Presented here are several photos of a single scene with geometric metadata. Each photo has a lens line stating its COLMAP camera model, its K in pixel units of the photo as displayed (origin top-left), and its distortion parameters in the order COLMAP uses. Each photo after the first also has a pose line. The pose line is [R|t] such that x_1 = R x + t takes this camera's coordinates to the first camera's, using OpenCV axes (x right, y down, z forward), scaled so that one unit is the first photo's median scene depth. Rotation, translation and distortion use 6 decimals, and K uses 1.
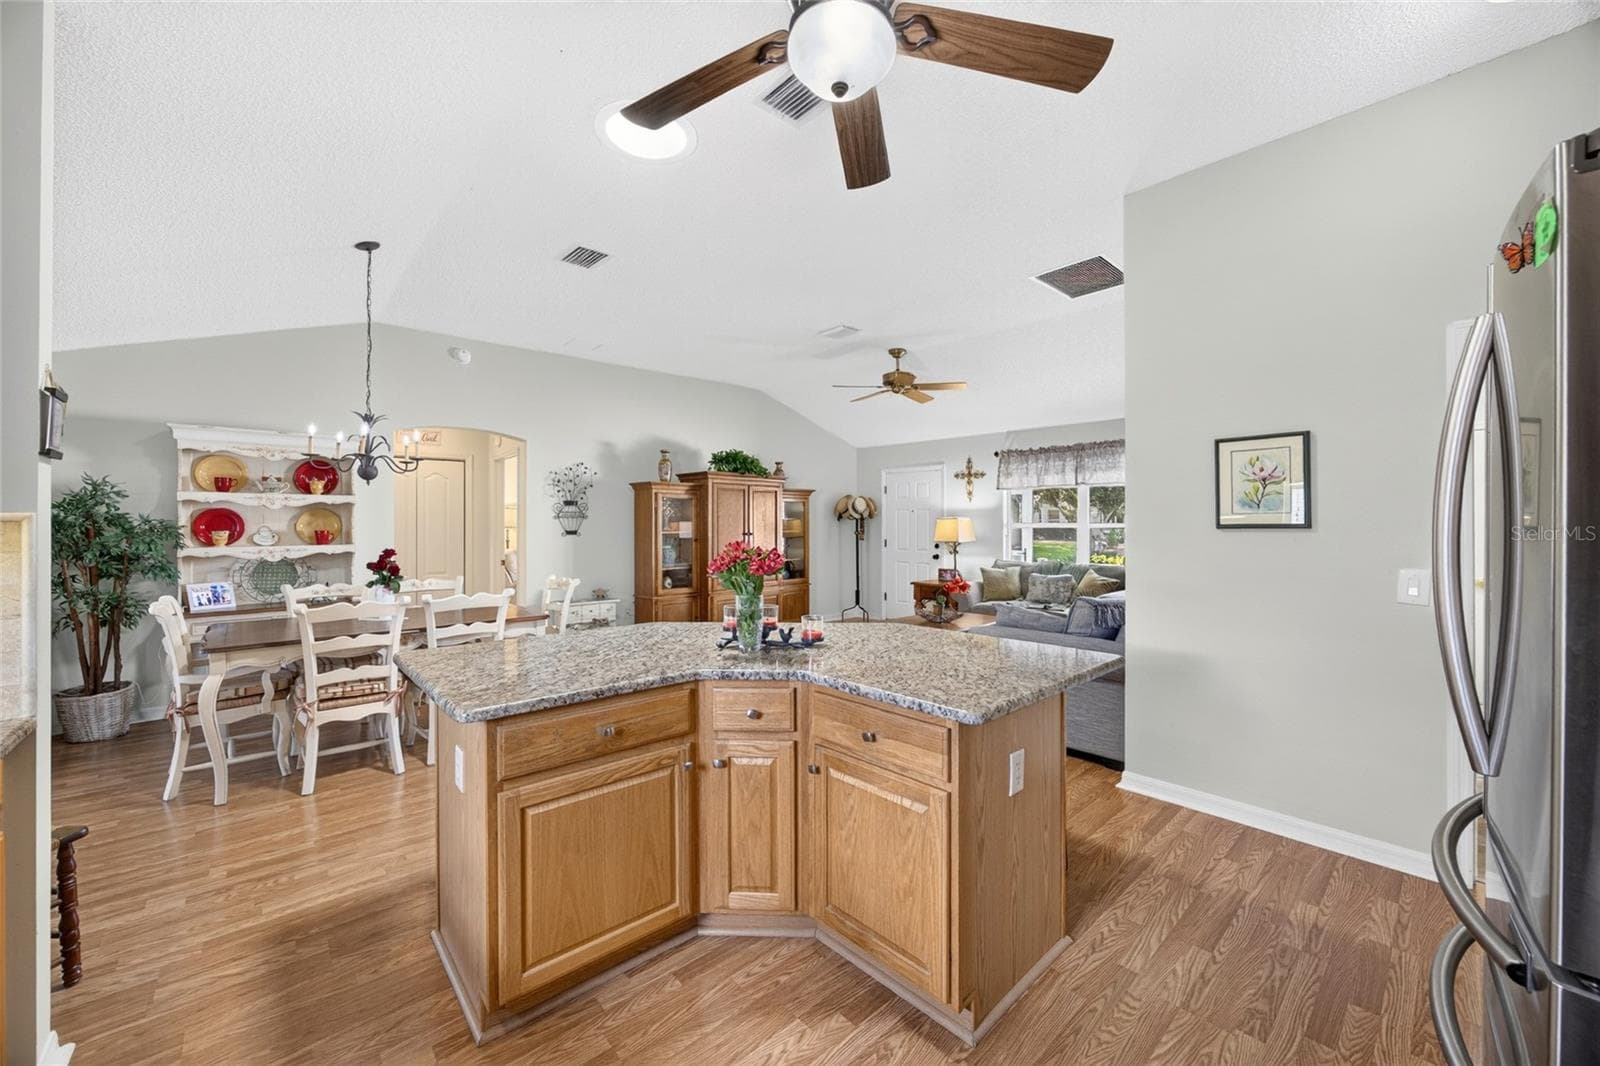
lens RADIAL K [[615.0, 0, 808.0], [0, 615.0, 521.2], [0, 0, 1]] dist [-0.025812, 0.006916]
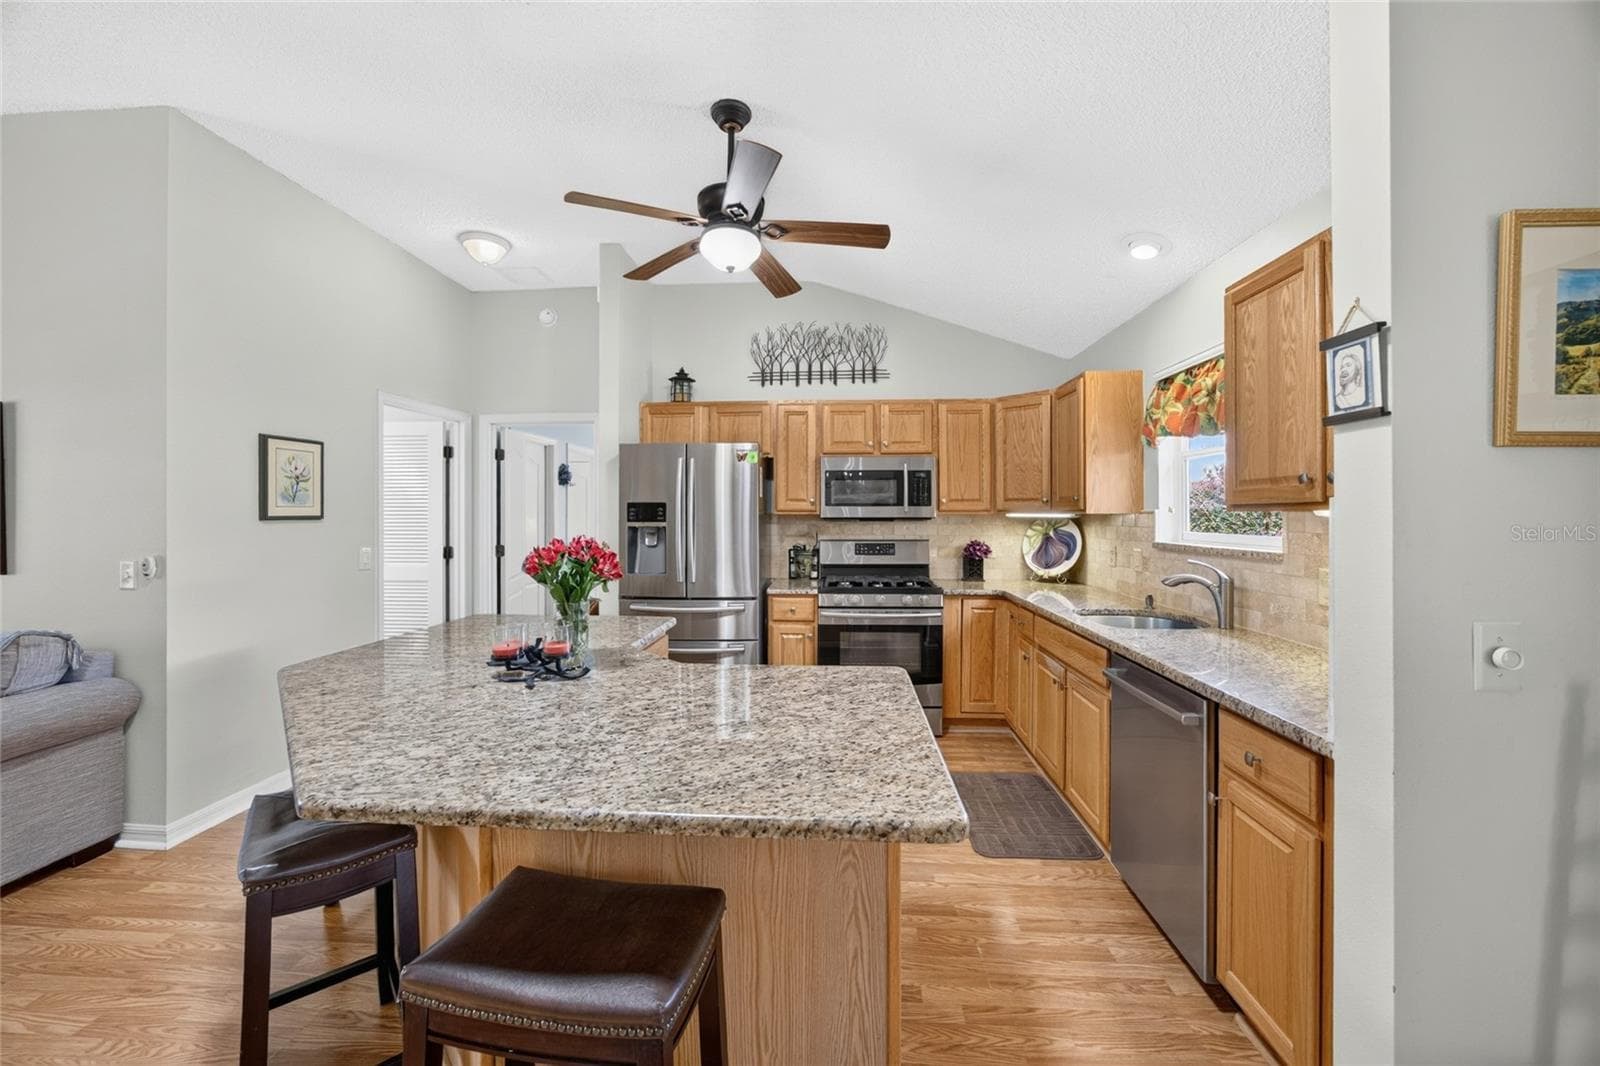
lens RADIAL K [[615.0, 0, 795.4], [0, 615.0, 517.3], [0, 0, 1]] dist [-0.025812, 0.006916]
pose [[-0.691489, 0.000890, 0.722387, -0.270641], [0.001455, 0.999999, 0.000160, 0.002701], [-0.722386, 0.001162, -0.691489, 0.410948]]
